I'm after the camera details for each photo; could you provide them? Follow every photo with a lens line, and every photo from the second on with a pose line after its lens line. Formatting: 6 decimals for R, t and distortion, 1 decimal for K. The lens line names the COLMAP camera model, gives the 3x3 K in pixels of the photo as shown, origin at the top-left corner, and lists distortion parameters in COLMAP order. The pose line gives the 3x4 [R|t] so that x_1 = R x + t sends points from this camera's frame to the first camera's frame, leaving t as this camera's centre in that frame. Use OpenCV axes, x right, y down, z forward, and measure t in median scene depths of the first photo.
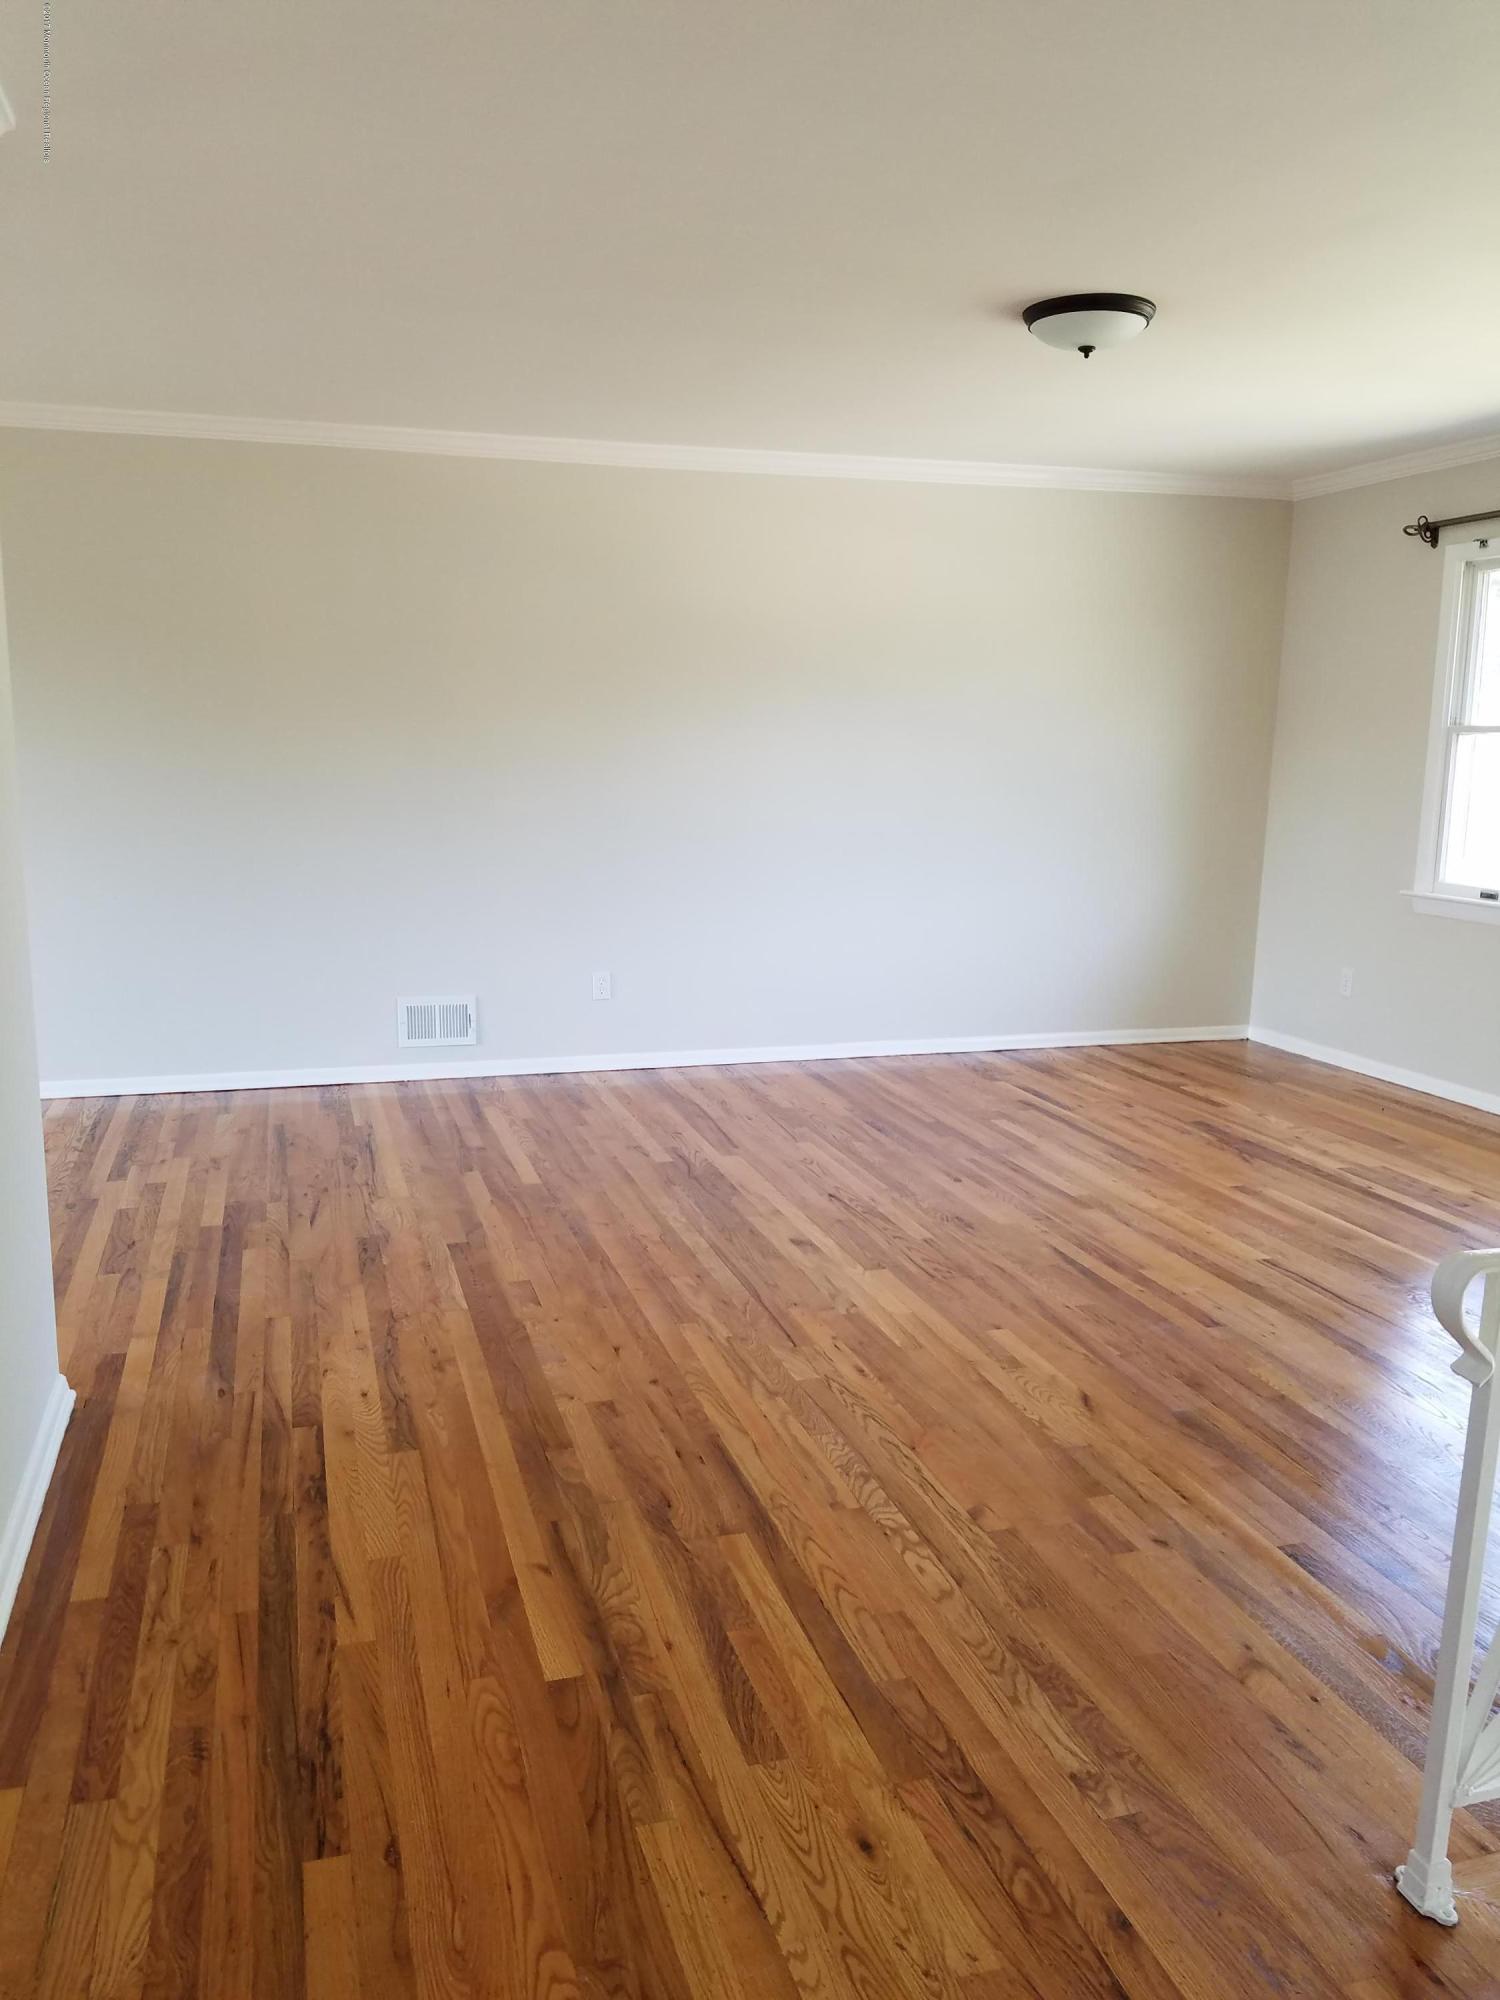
lens RADIAL K [[1548.7, 0, 718.4], [0, 1548.7, 1010.8], [0, 0, 1]] dist [0.182646, -0.298865]
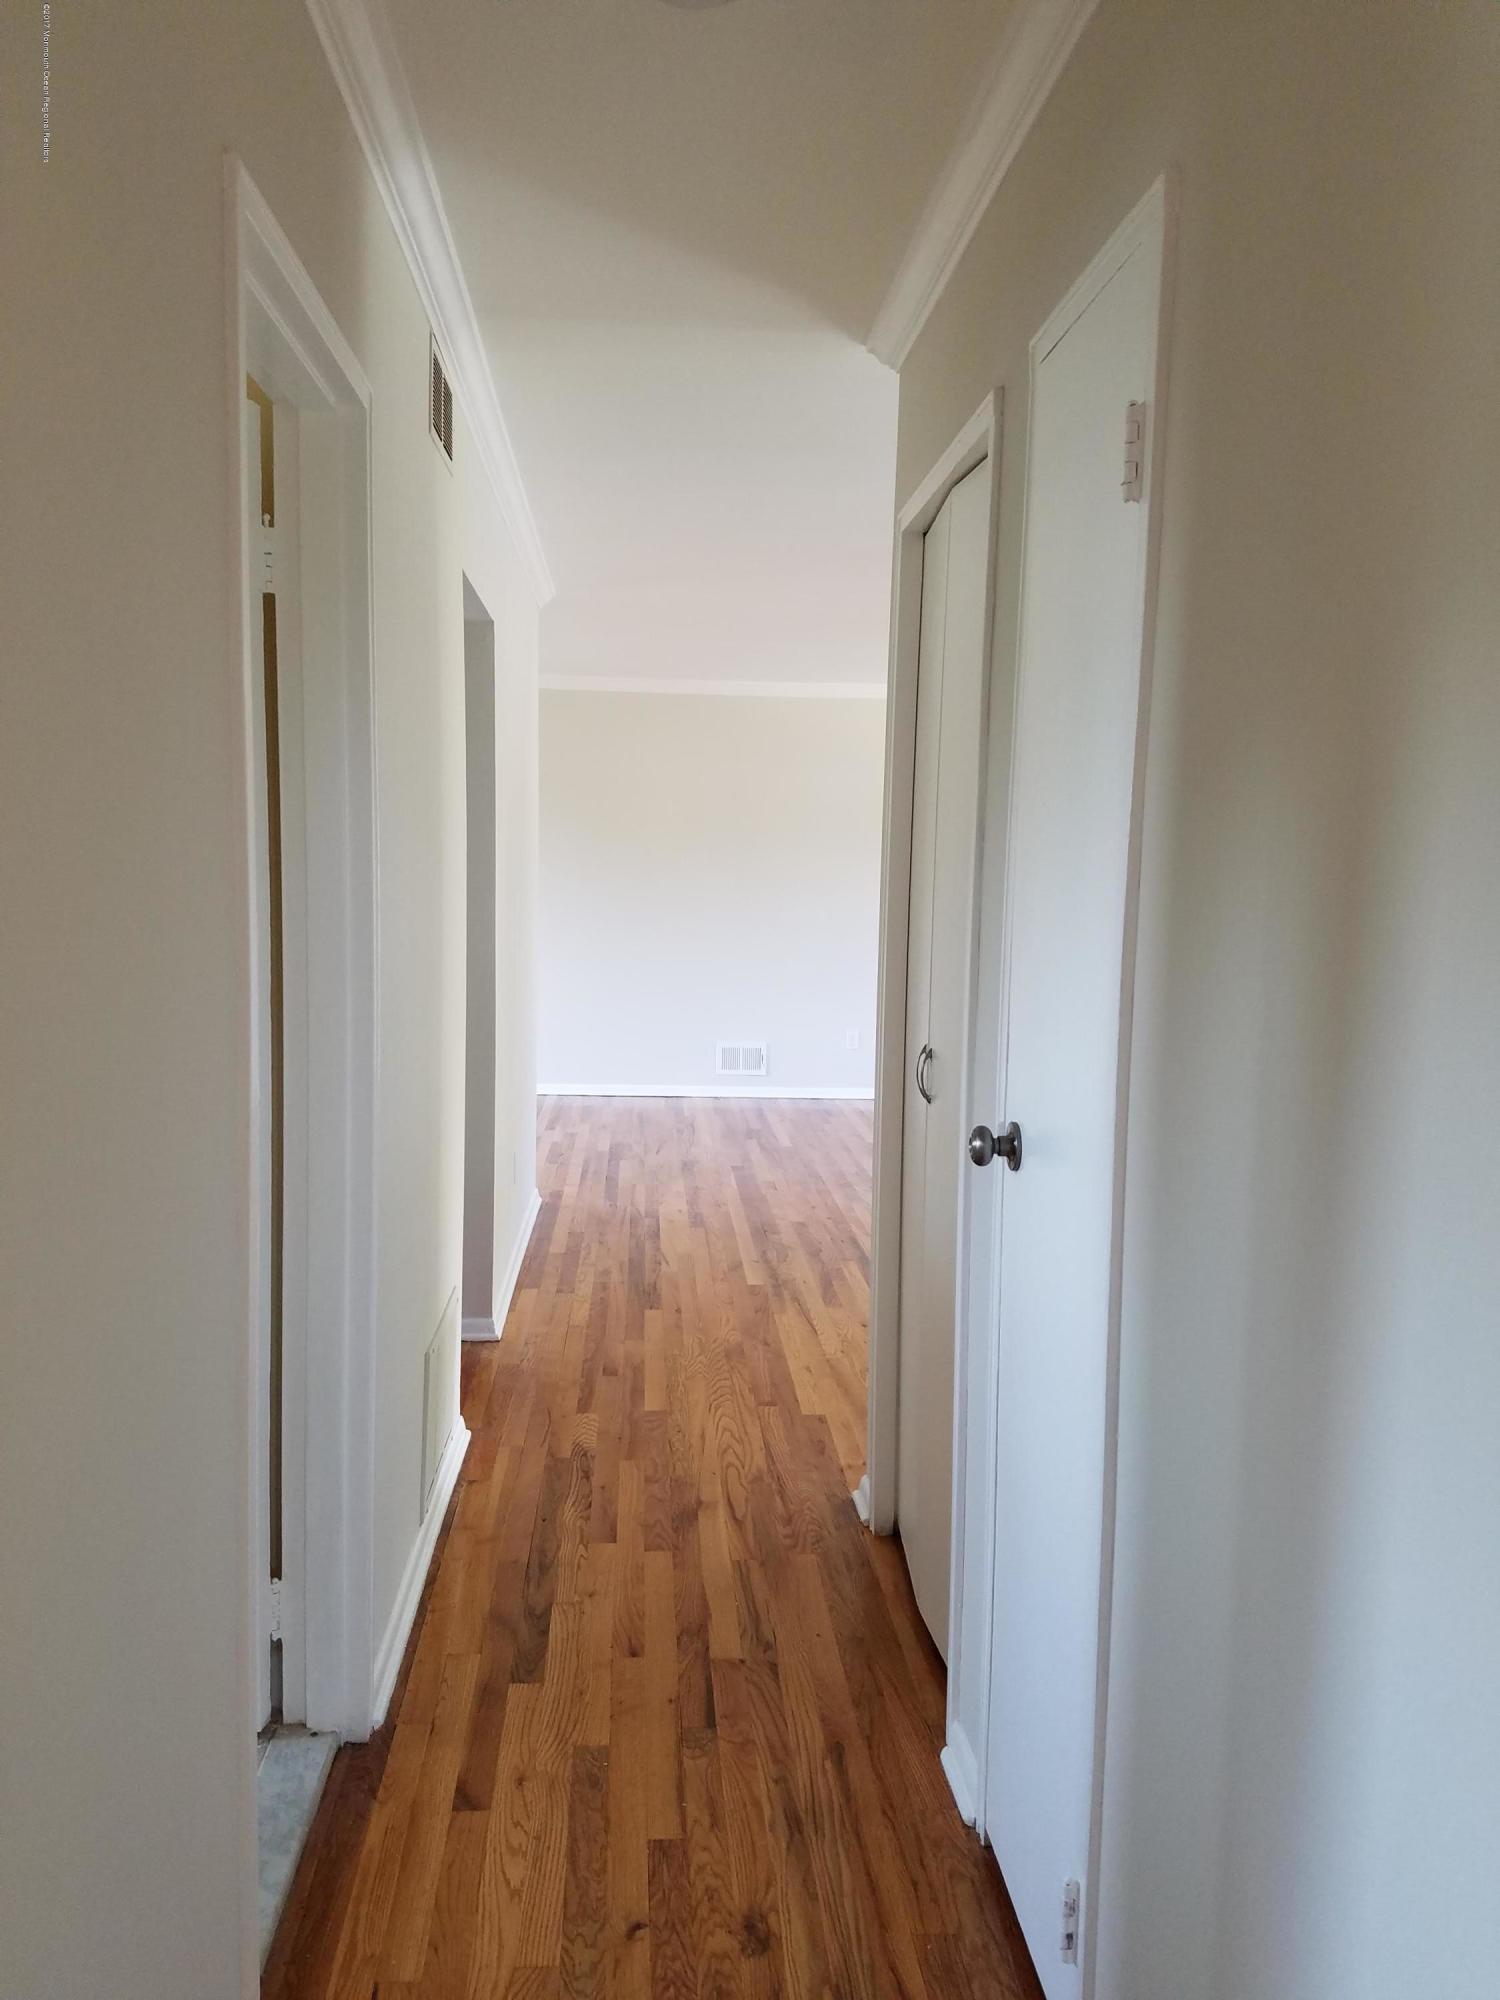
lens RADIAL K [[1548.7, 0, 718.4], [0, 1548.7, 1010.8], [0, 0, 1]] dist [0.182646, -0.298865]
pose [[0.975037, 0.032366, -0.219669, 0.226124], [-0.050941, 0.995538, -0.079429, 0.141817], [0.216118, 0.088637, 0.972336, -0.844110]]
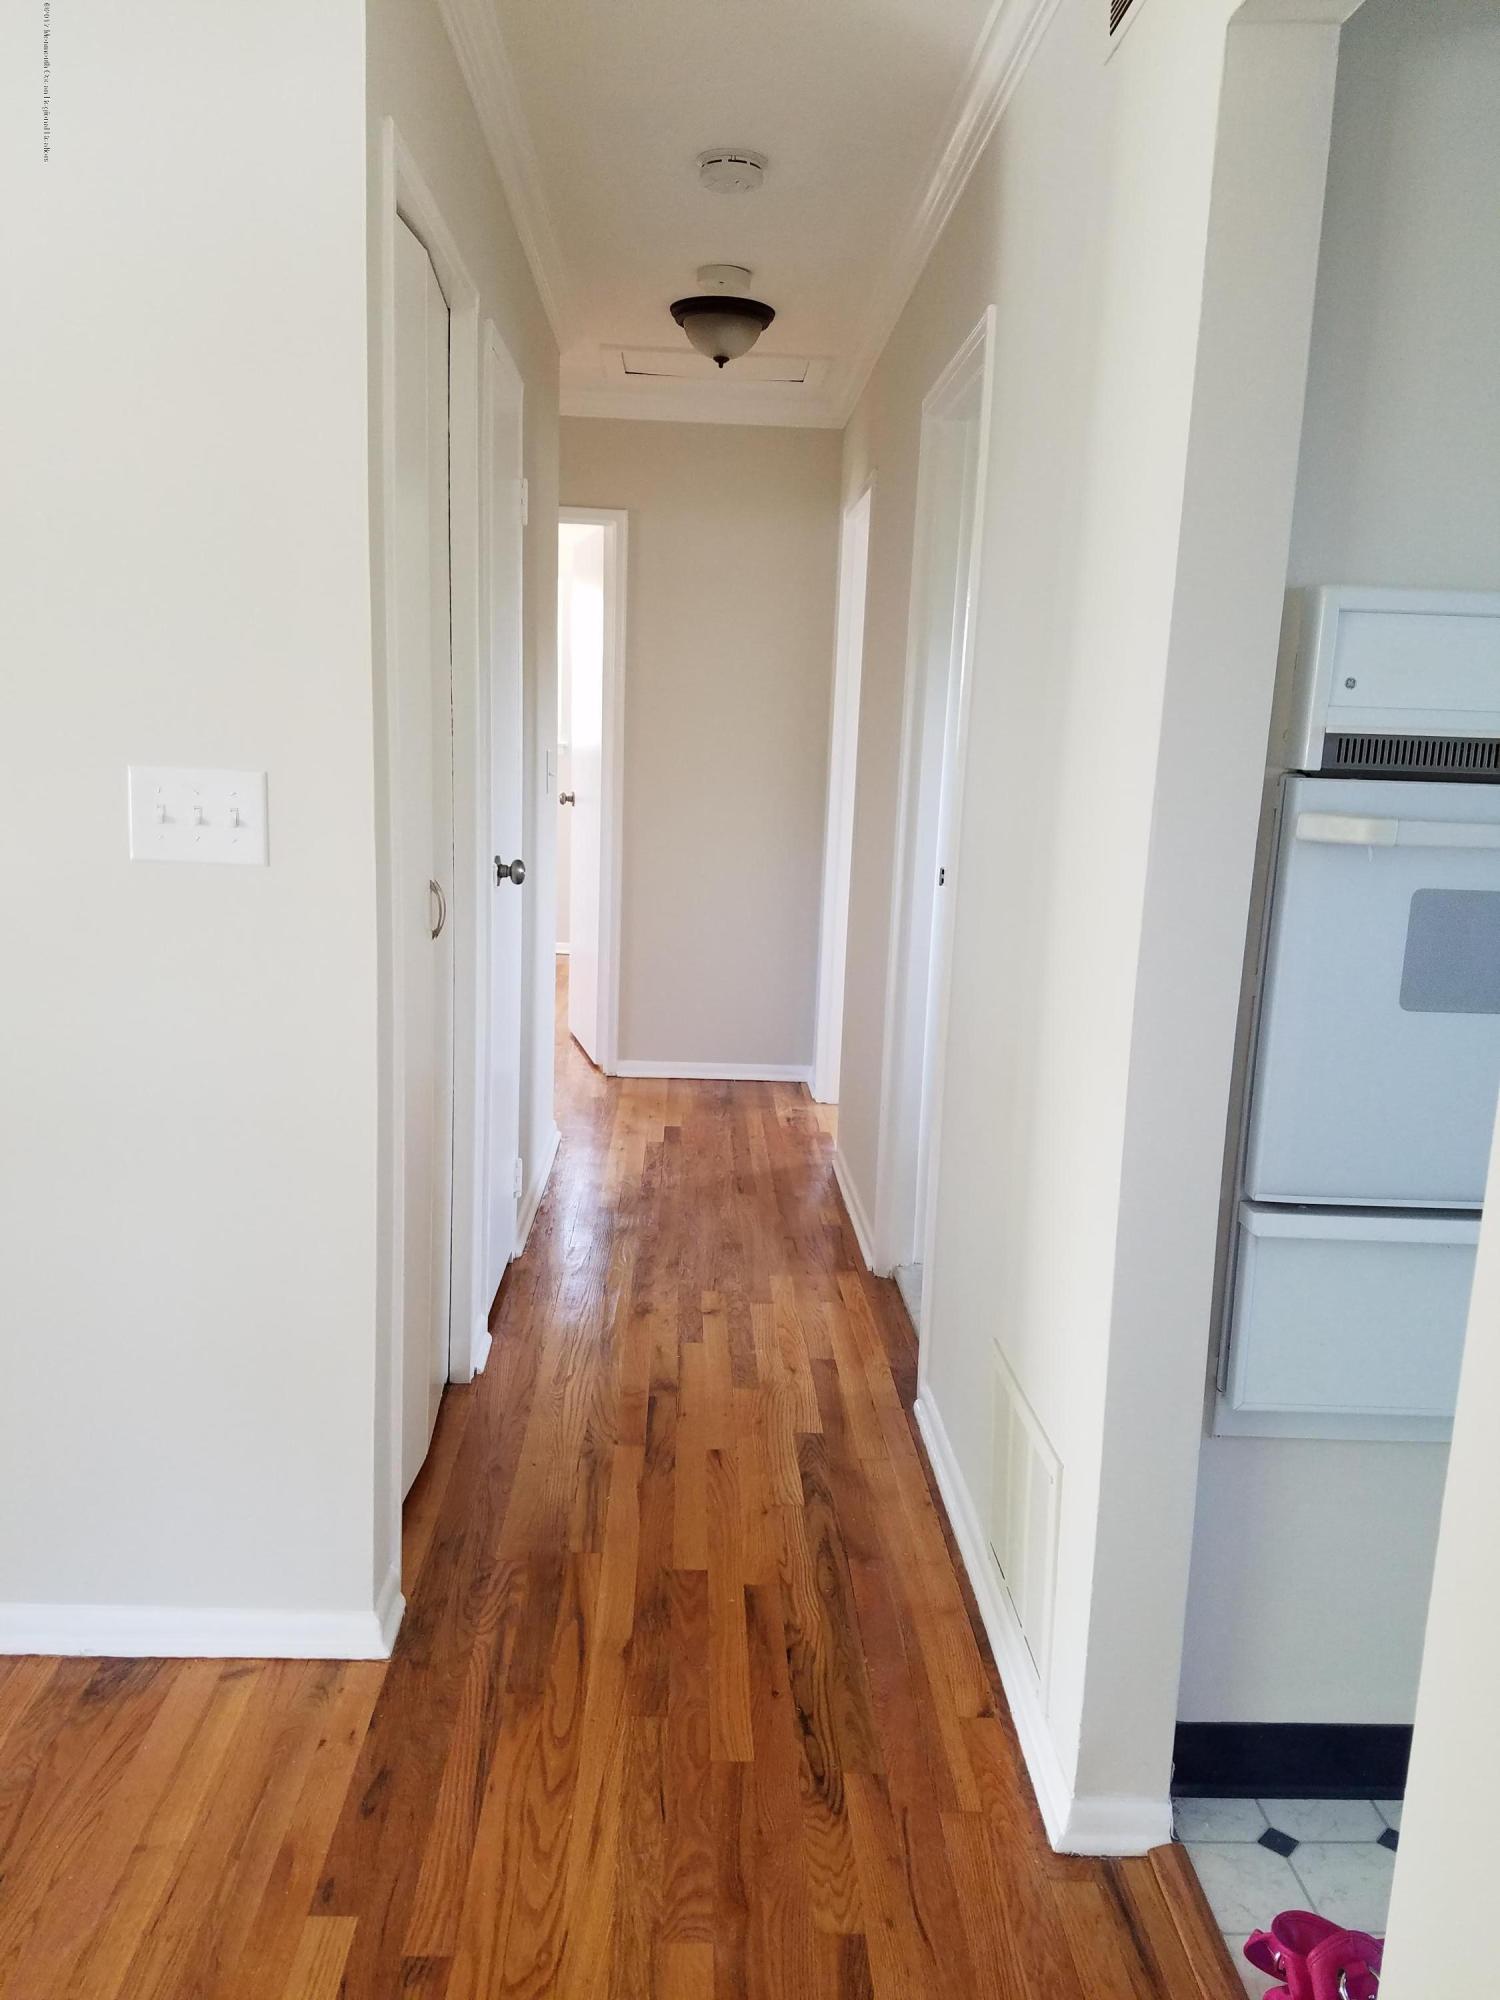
lens RADIAL K [[1542.3, 0, 753.1], [0, 1542.3, 1027.6], [0, 0, 1]] dist [0.183810, -0.361232]
pose [[-0.971497, -0.086520, 0.220696, -0.178099], [-0.002931, 0.935325, 0.353778, -0.116744], [-0.237032, 0.343048, -0.908919, 0.680262]]
